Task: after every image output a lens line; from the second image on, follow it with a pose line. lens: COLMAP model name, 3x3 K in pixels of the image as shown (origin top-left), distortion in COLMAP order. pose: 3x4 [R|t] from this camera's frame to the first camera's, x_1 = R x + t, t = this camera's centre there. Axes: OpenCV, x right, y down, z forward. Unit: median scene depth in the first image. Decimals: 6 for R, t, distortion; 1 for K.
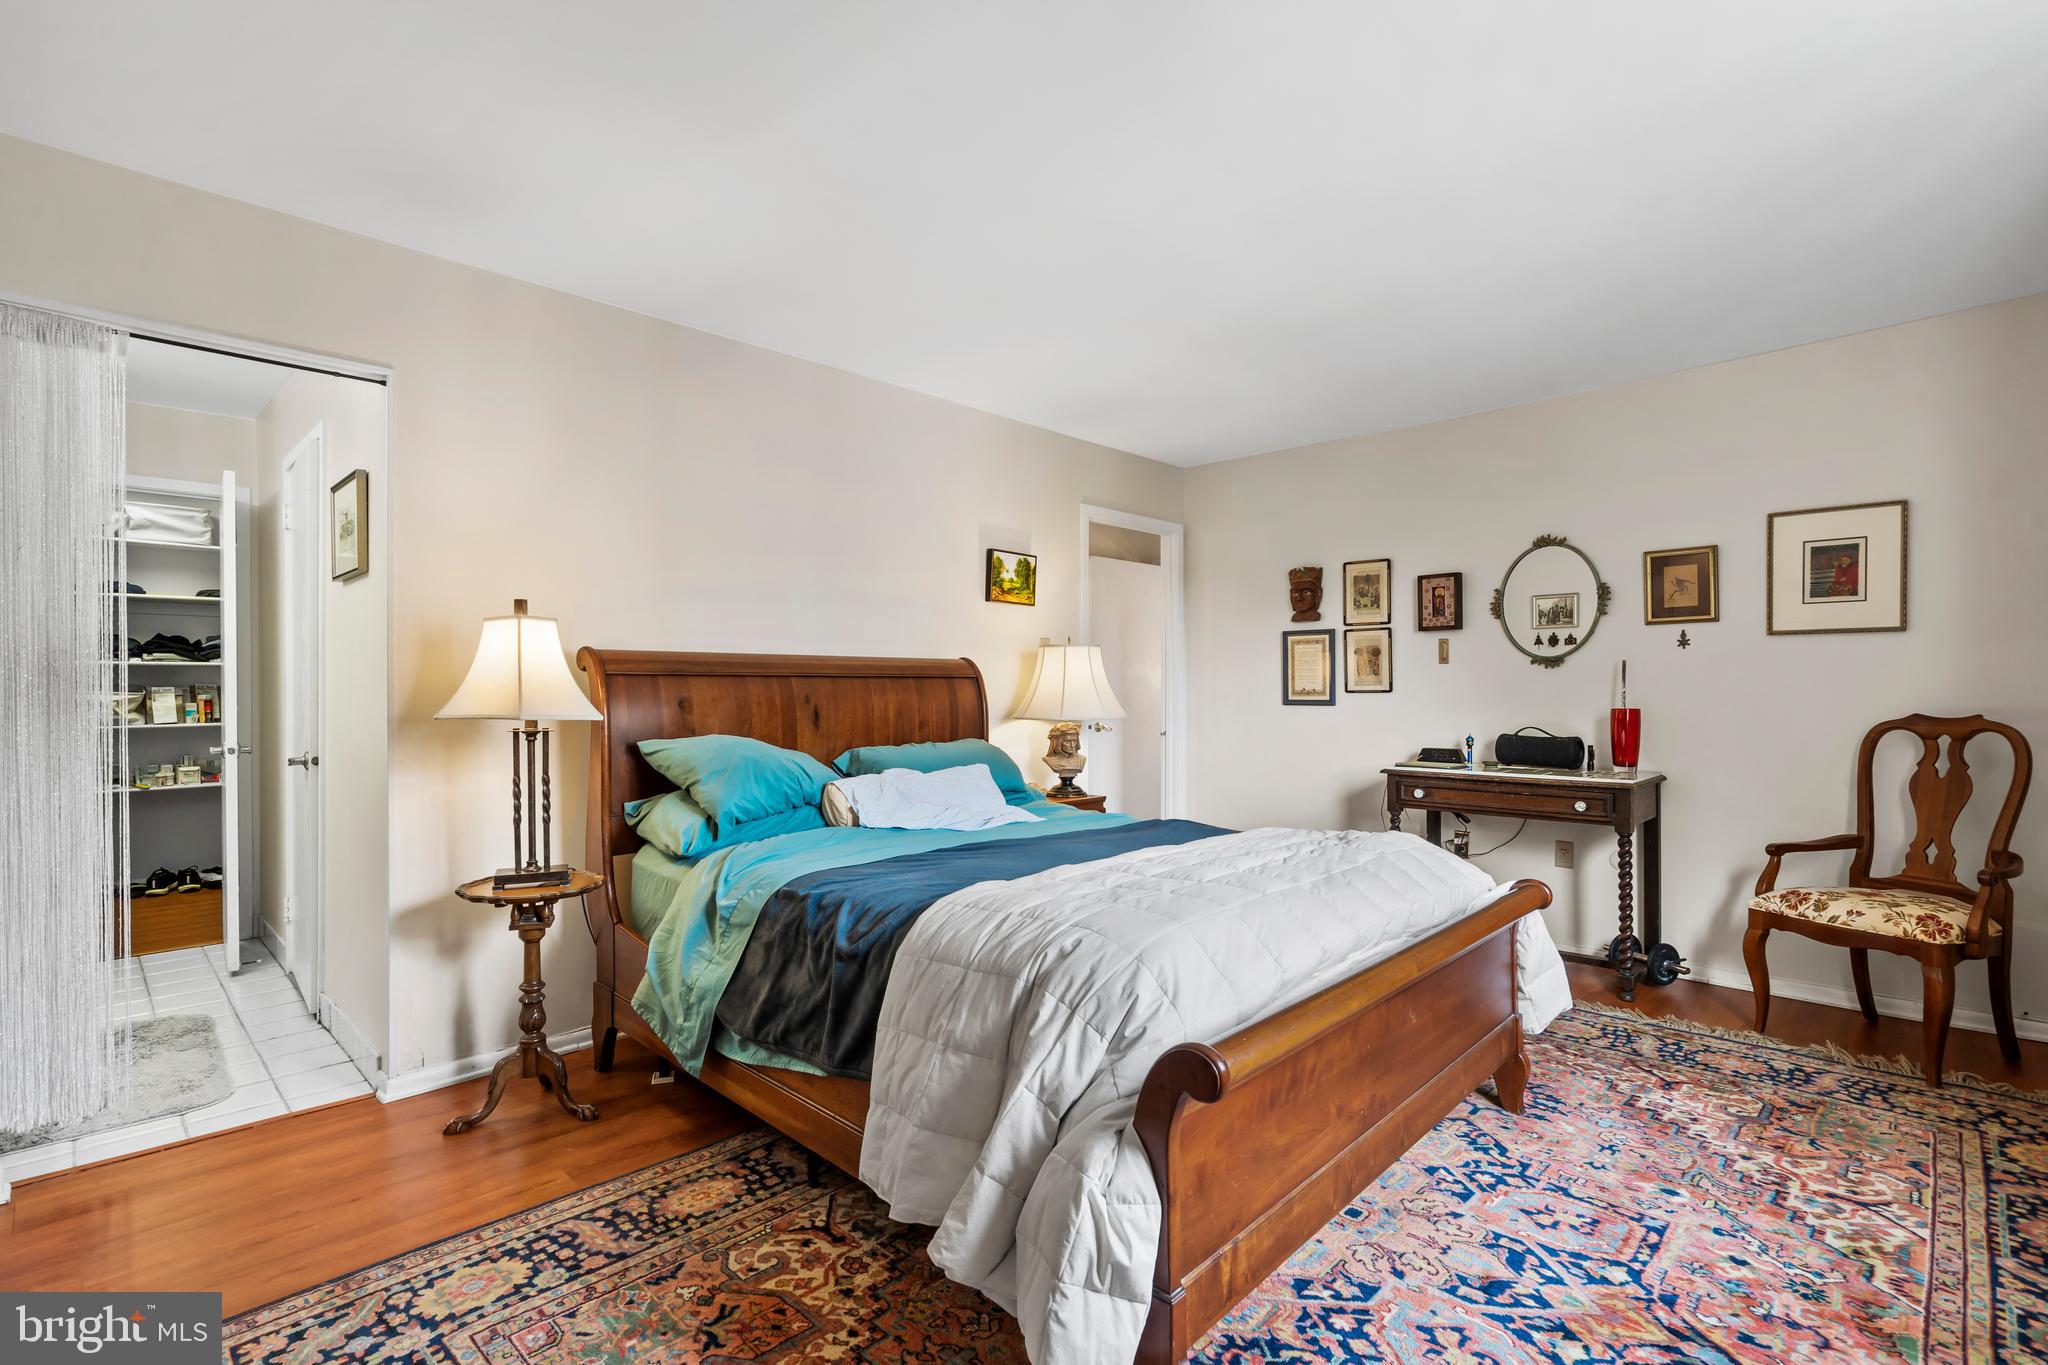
lens RADIAL K [[946.1, 0, 1014.4], [0, 946.1, 696.2], [0, 0, 1]] dist [-0.002843, -0.000227]
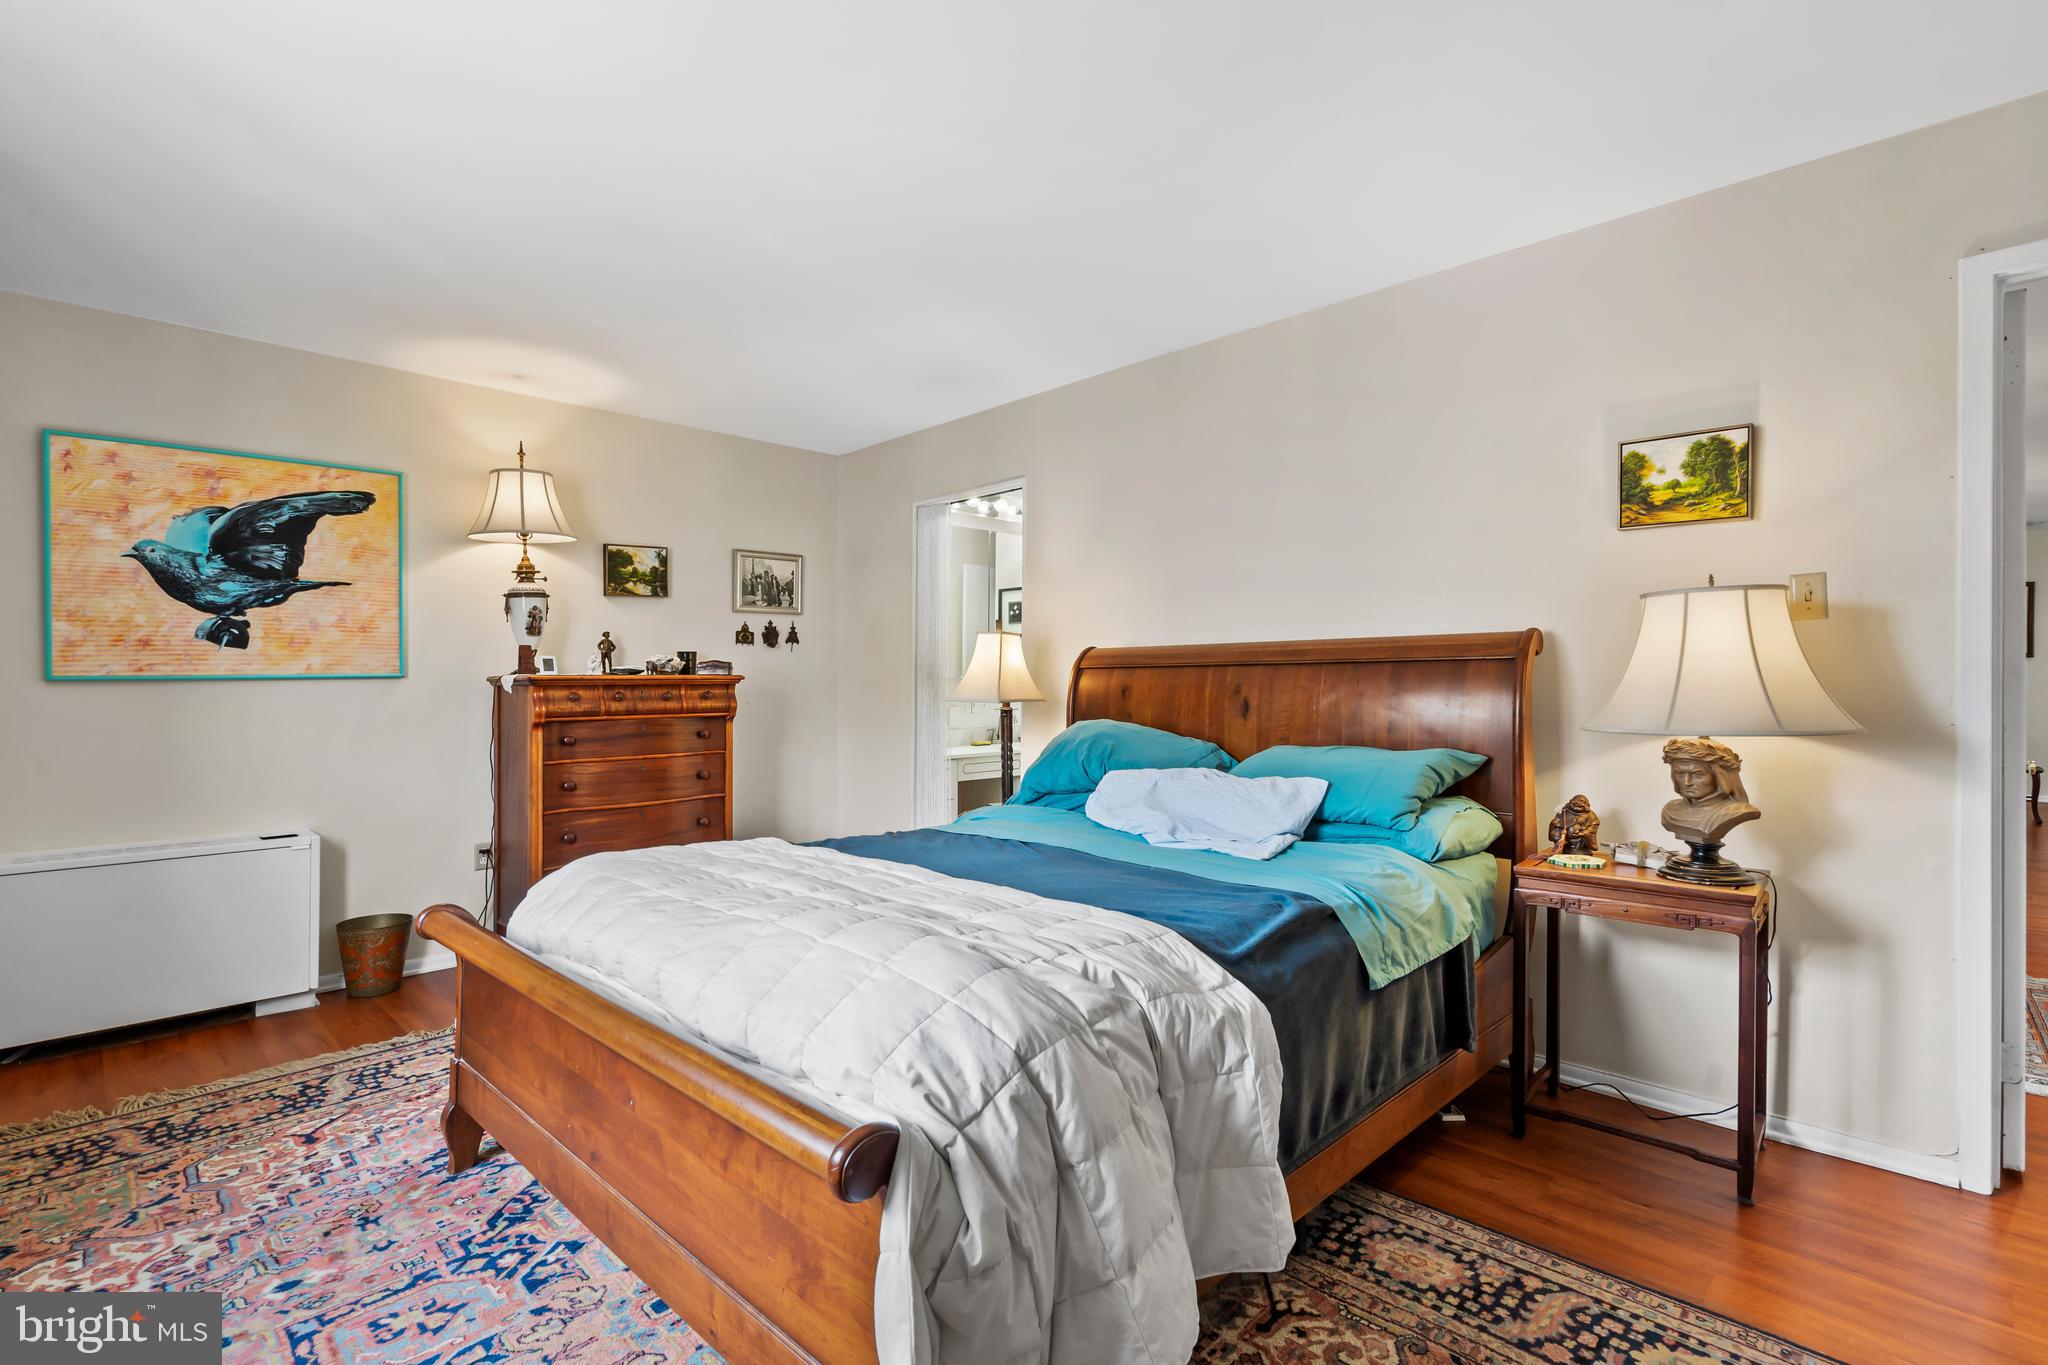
lens RADIAL K [[939.4, 0, 1026.0], [0, 939.4, 668.1], [0, 0, 1]] dist [-0.002577, 0.000910]
pose [[0.012779, -0.009975, -0.999869, 1.065055], [-0.001261, 0.999949, -0.009992, -0.011749], [0.999918, 0.001388, 0.012766, 1.161761]]
